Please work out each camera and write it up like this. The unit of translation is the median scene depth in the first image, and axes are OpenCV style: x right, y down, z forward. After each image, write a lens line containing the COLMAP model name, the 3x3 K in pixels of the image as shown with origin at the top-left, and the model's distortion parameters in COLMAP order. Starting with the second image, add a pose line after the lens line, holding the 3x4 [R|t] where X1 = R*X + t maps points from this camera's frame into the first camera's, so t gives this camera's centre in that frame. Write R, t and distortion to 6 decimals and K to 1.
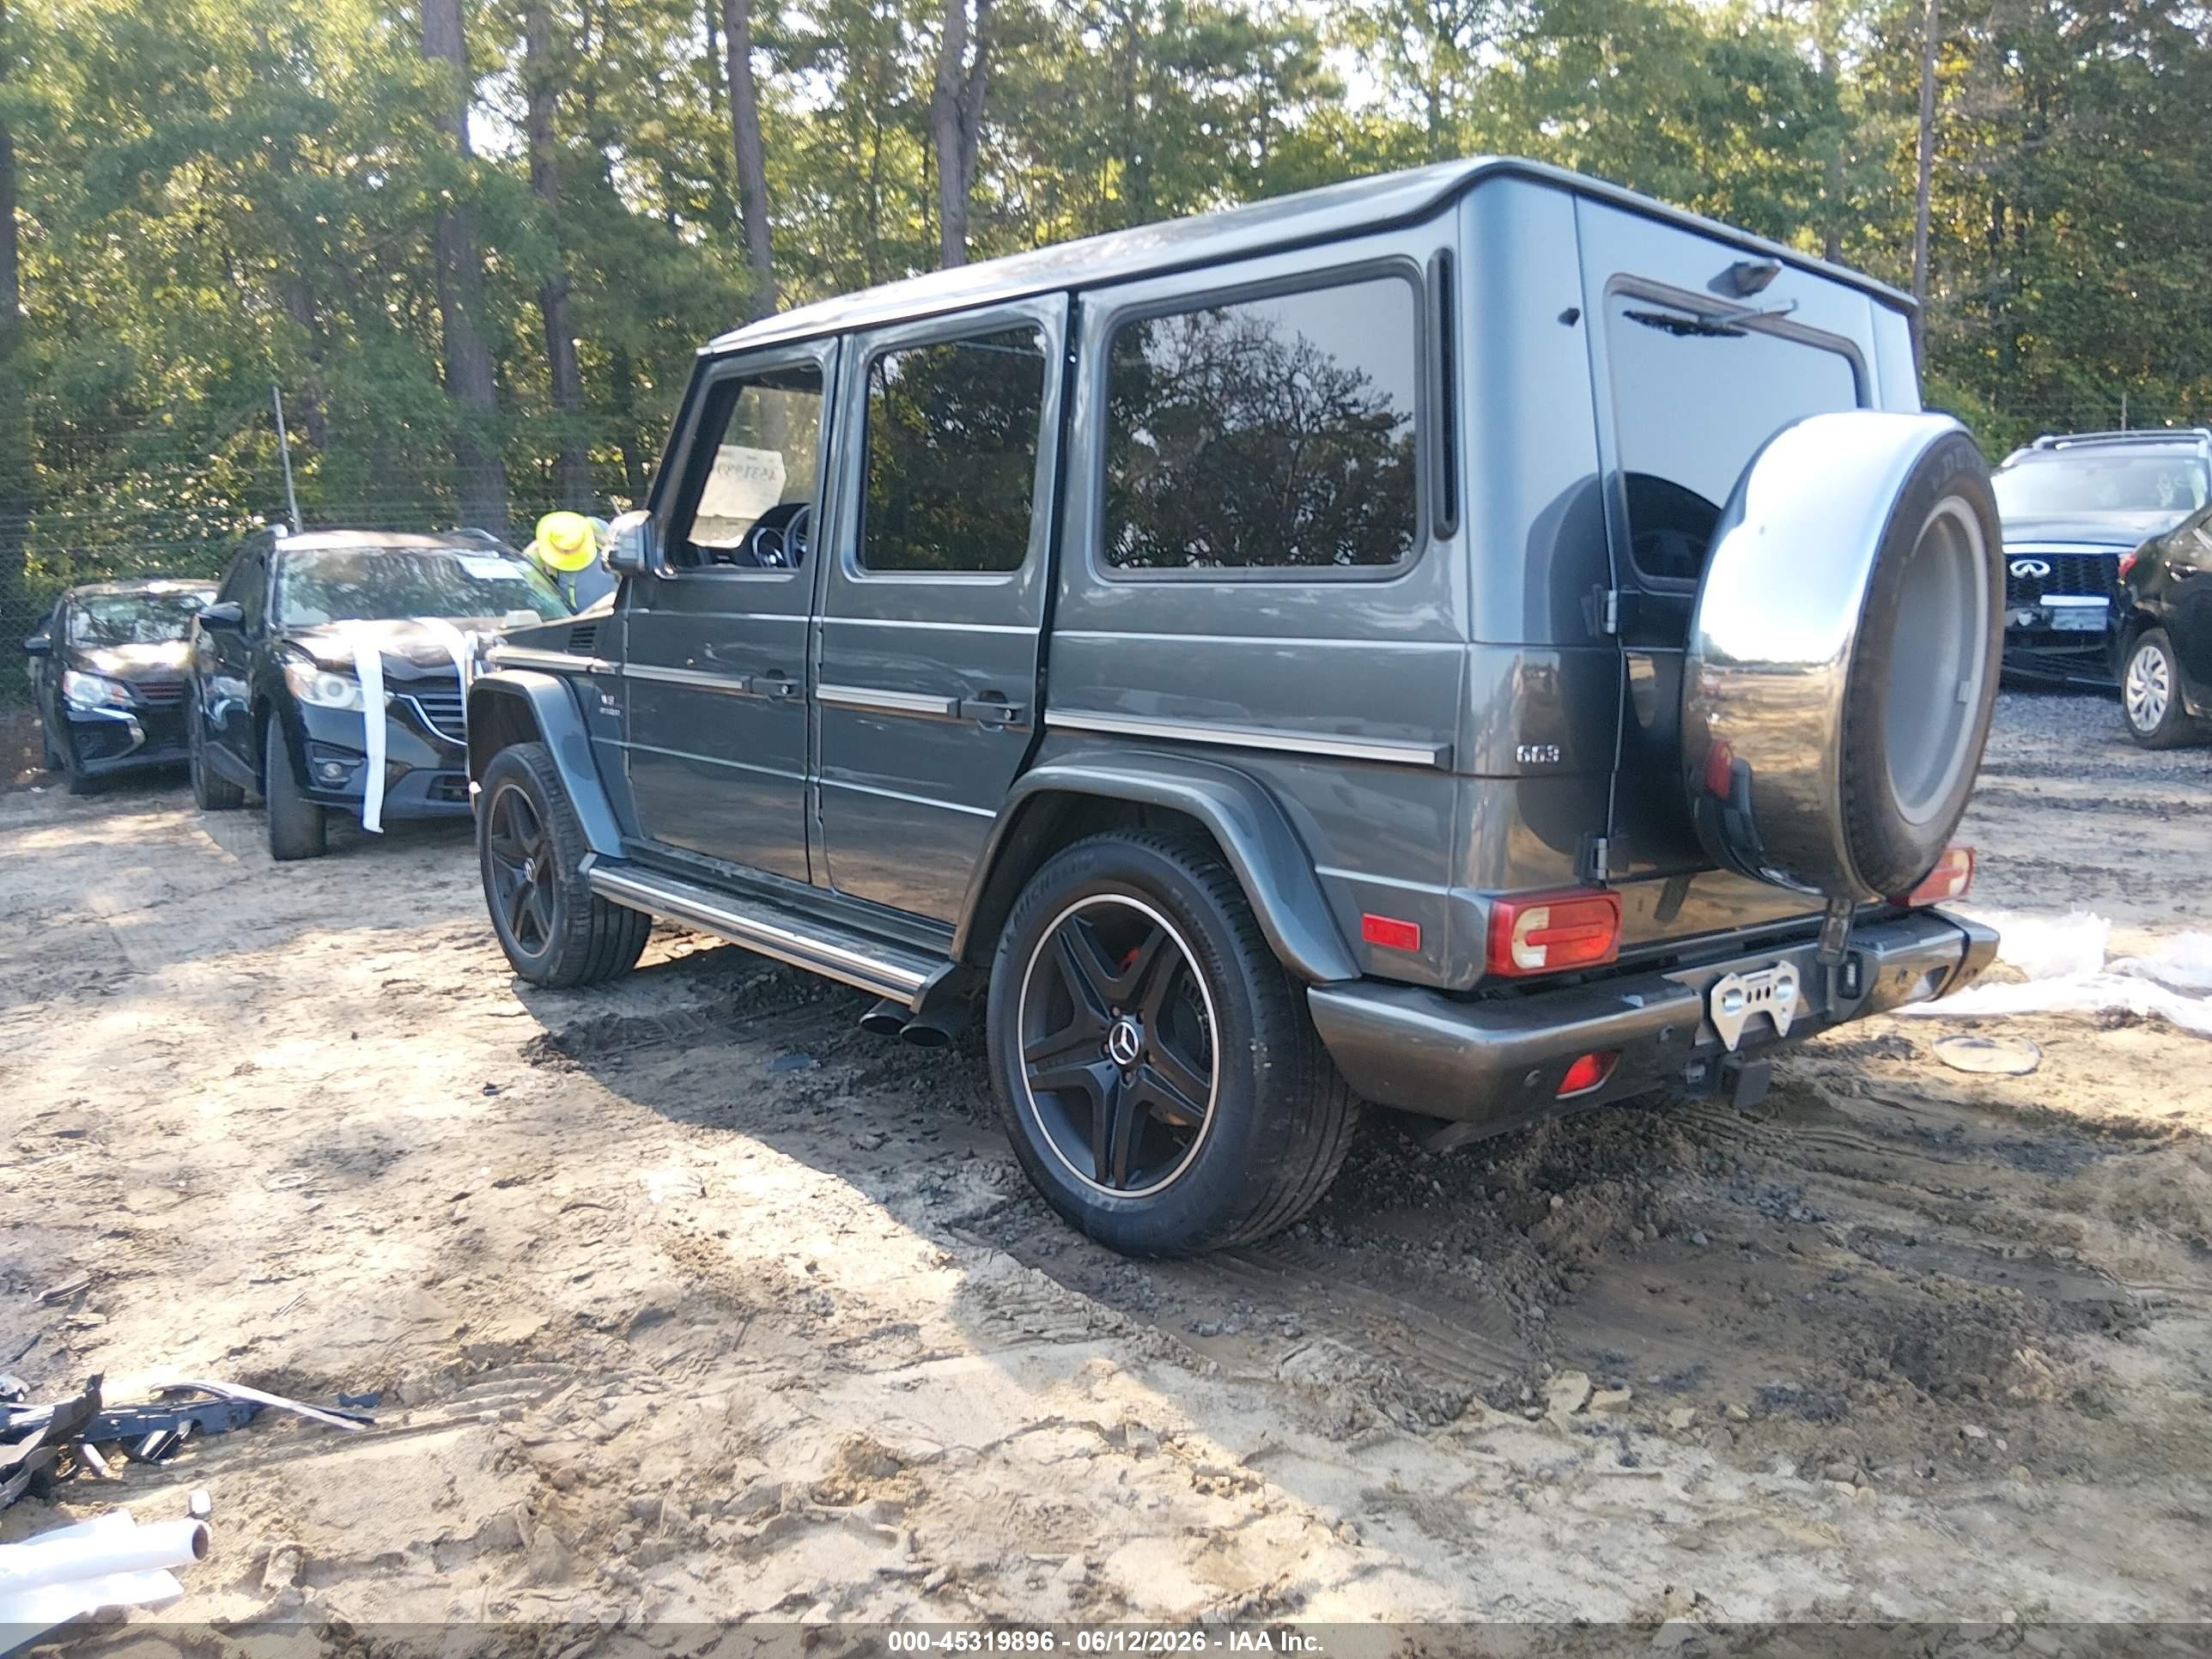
lens RADIAL K [[1679.0, 0, 1113.2], [0, 1679.0, 870.3], [0, 0, 1]] dist [0.053899, -0.145080]
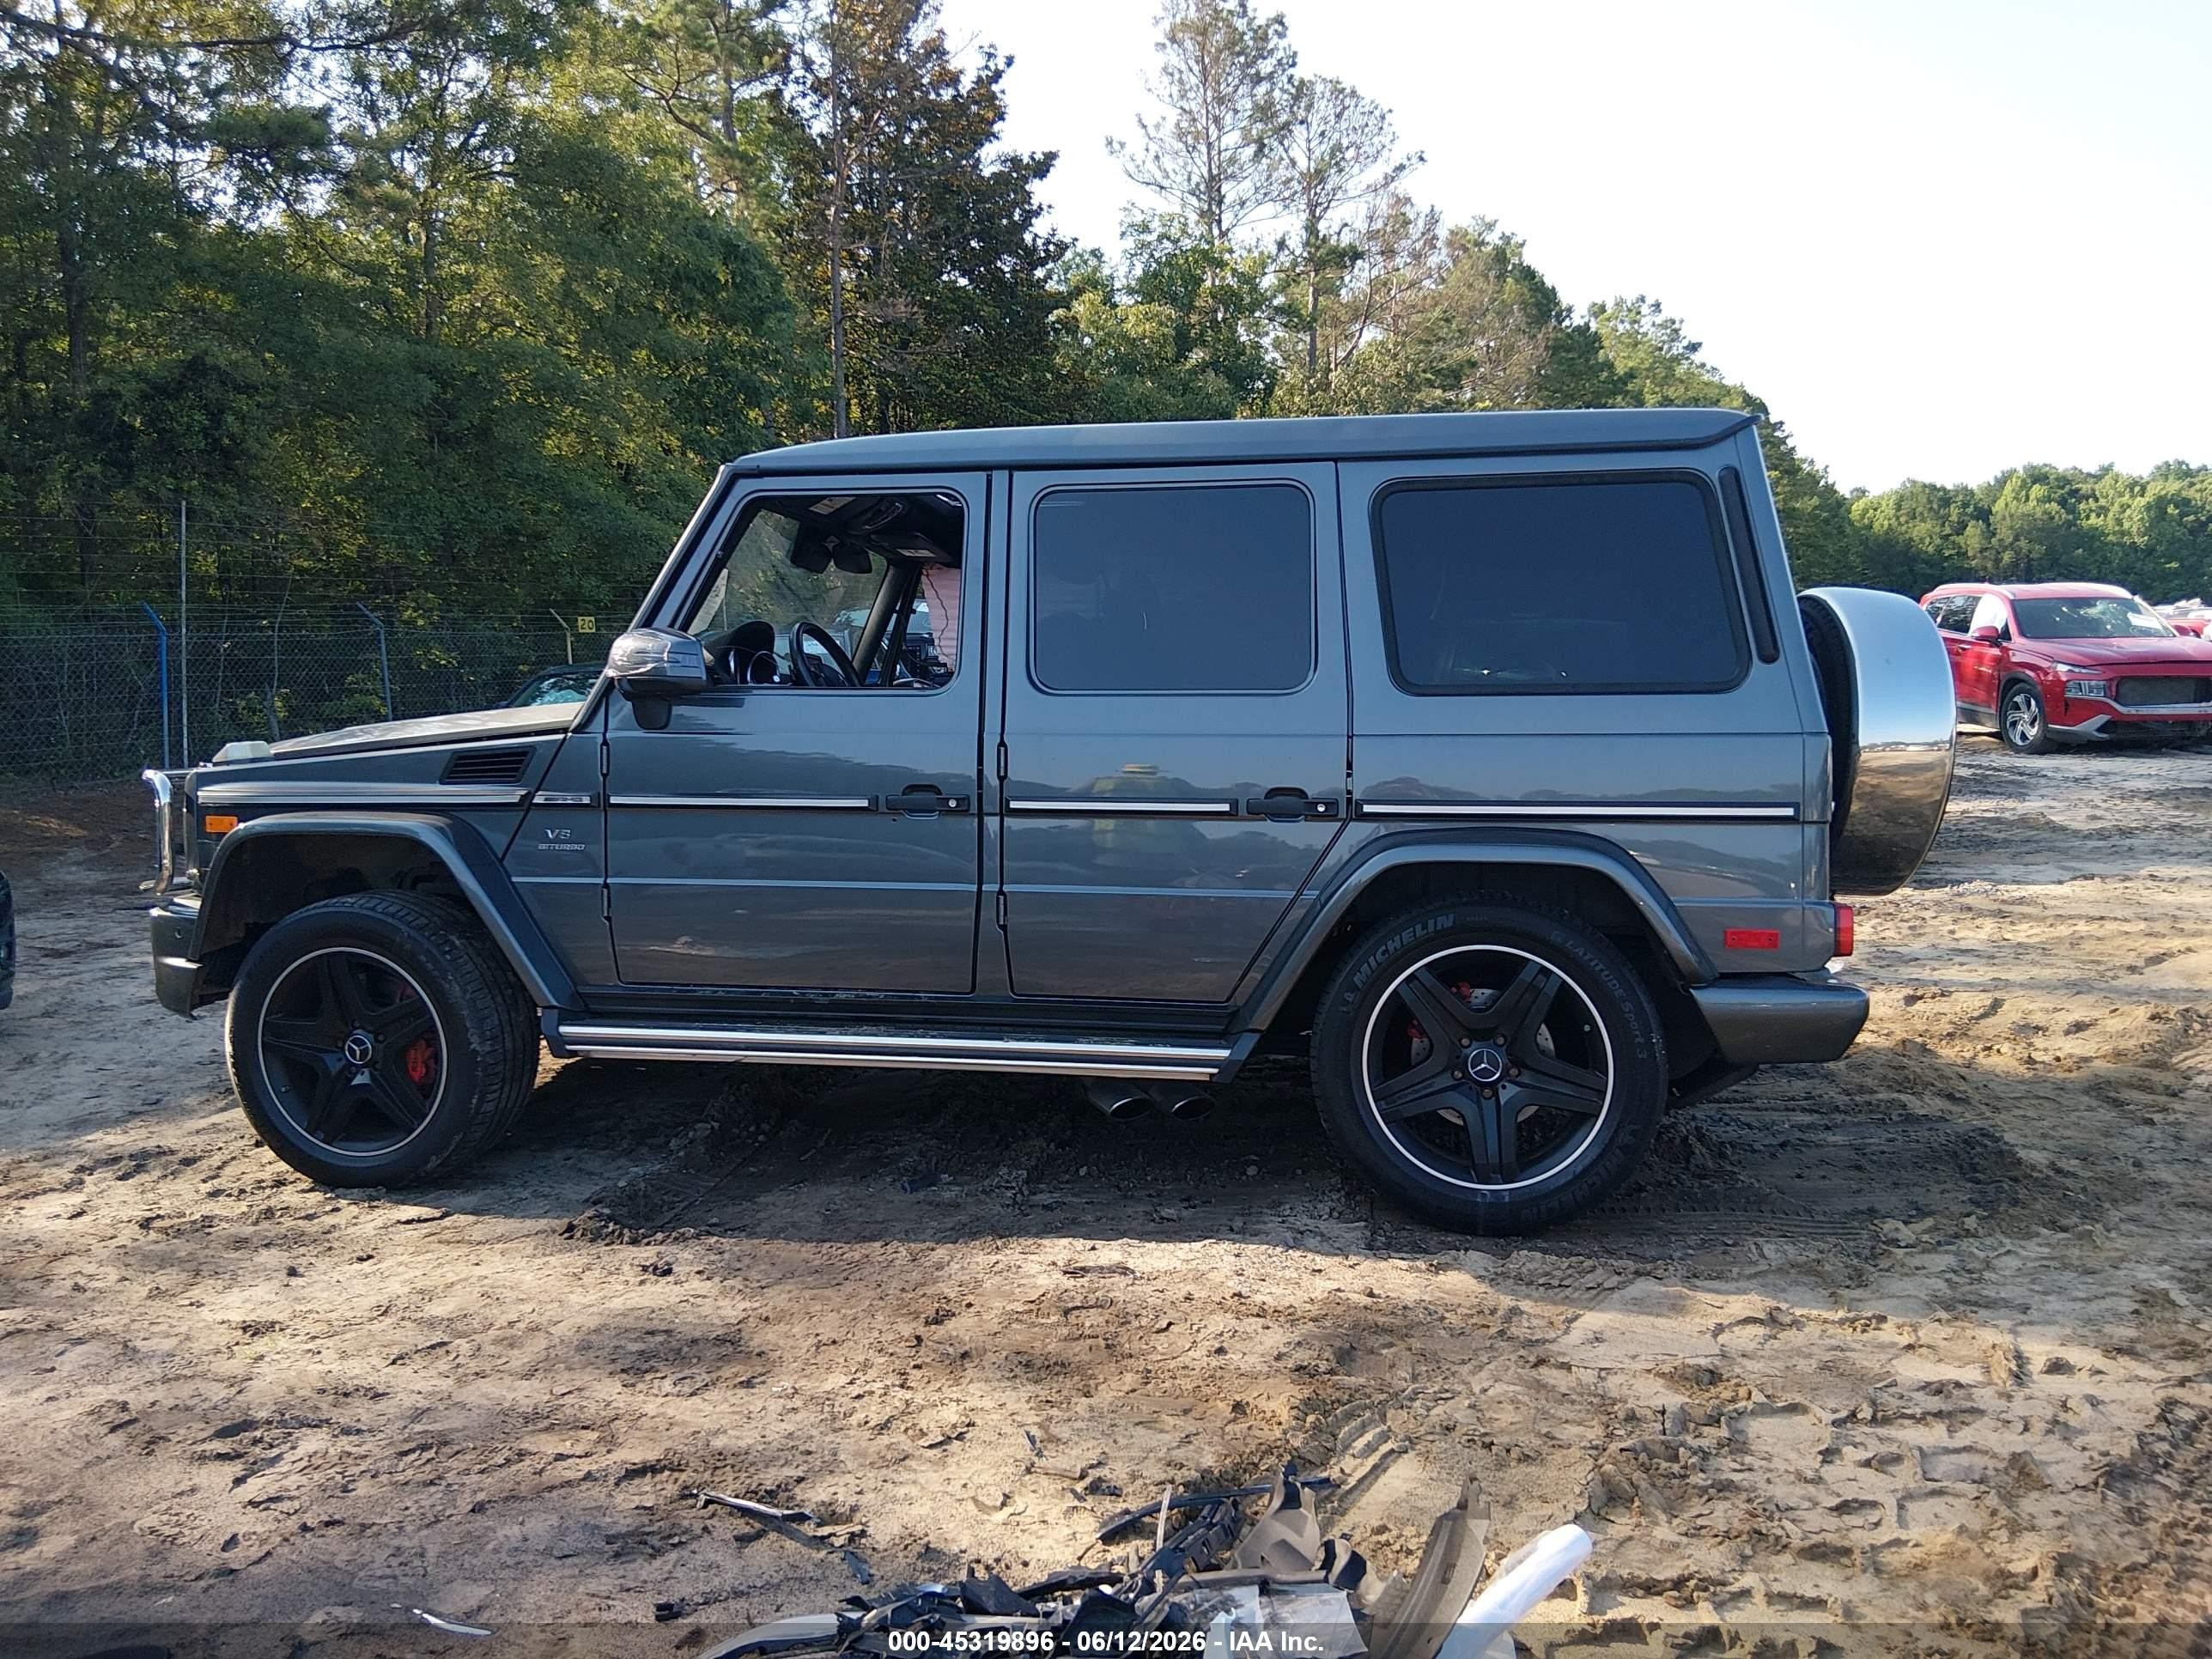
lens RADIAL K [[1743.0, 0, 1096.0], [0, 1743.0, 830.6], [0, 0, 1]] dist [0.061242, -0.088366]
pose [[0.769357, -0.042542, 0.637401, -0.932595], [0.112144, 0.991280, -0.069199, -0.008802], [-0.628899, 0.124719, 0.767419, 0.158719]]
